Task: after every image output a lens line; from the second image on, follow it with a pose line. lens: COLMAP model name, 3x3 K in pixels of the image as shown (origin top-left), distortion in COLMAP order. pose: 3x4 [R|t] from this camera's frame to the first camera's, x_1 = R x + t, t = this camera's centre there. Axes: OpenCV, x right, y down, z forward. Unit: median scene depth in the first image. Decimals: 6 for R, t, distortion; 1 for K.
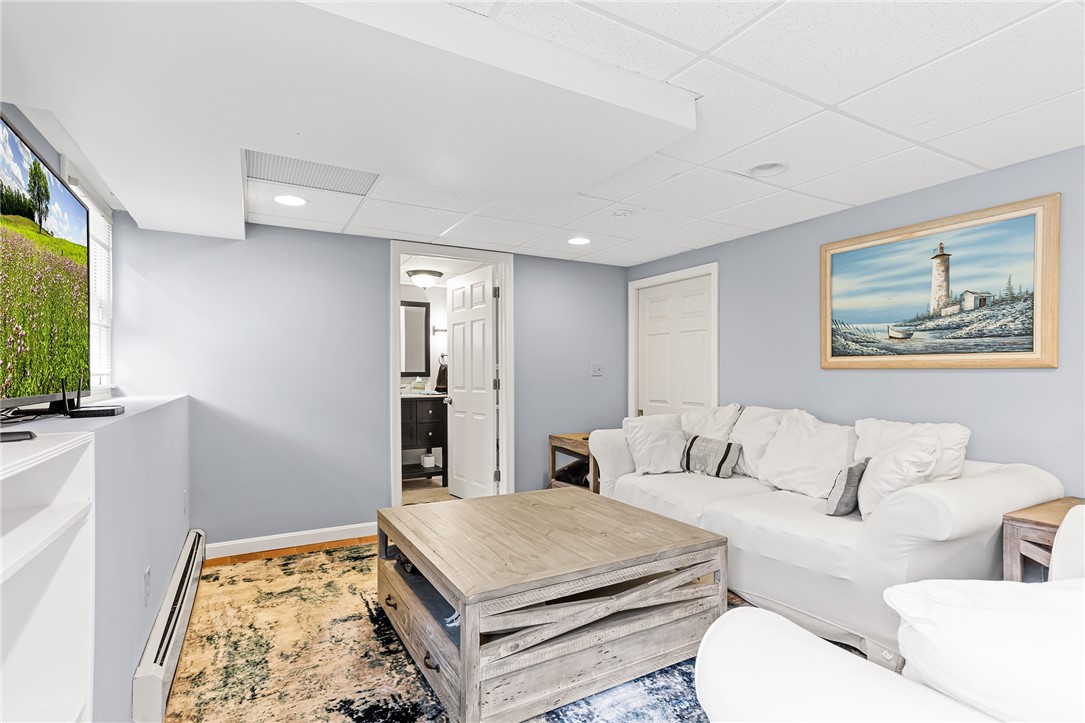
lens RADIAL K [[521.8, 0, 539.6], [0, 521.8, 360.5], [0, 0, 1]] dist [-0.017549, 0.030747]
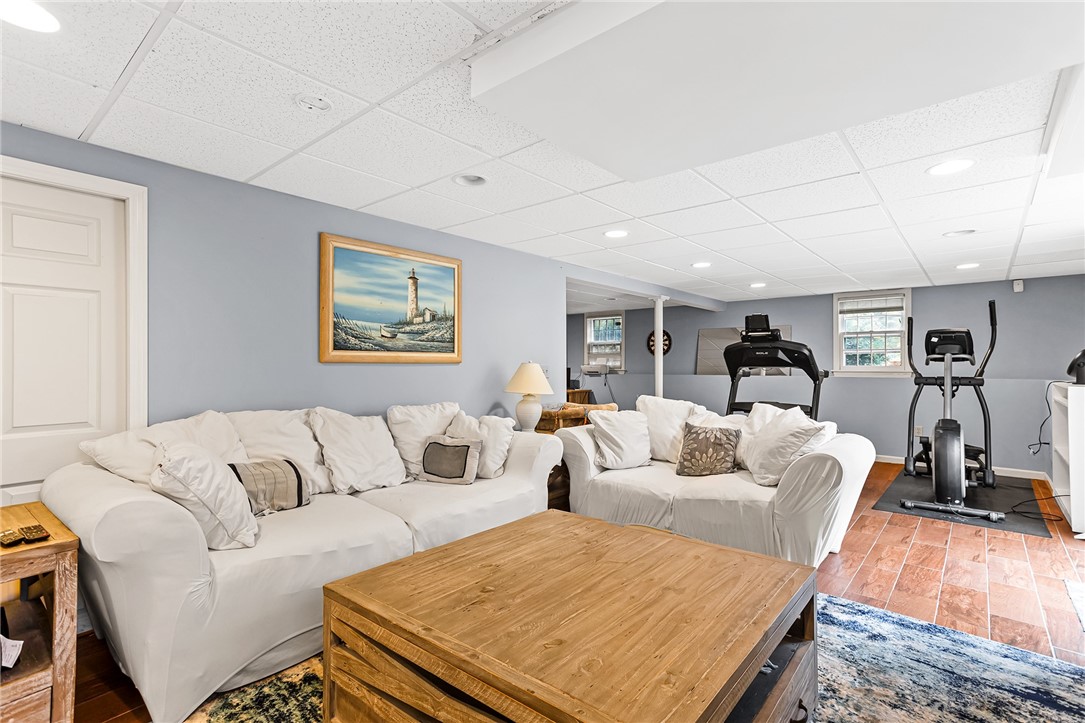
lens RADIAL K [[521.8, 0, 539.6], [0, 521.8, 360.5], [0, 0, 1]] dist [-0.017549, 0.030747]
pose [[-0.332373, 0.006544, 0.943125, -0.589062], [-0.021471, 0.999664, -0.014502, 0.021460], [-0.942904, -0.025070, -0.332121, 1.144124]]
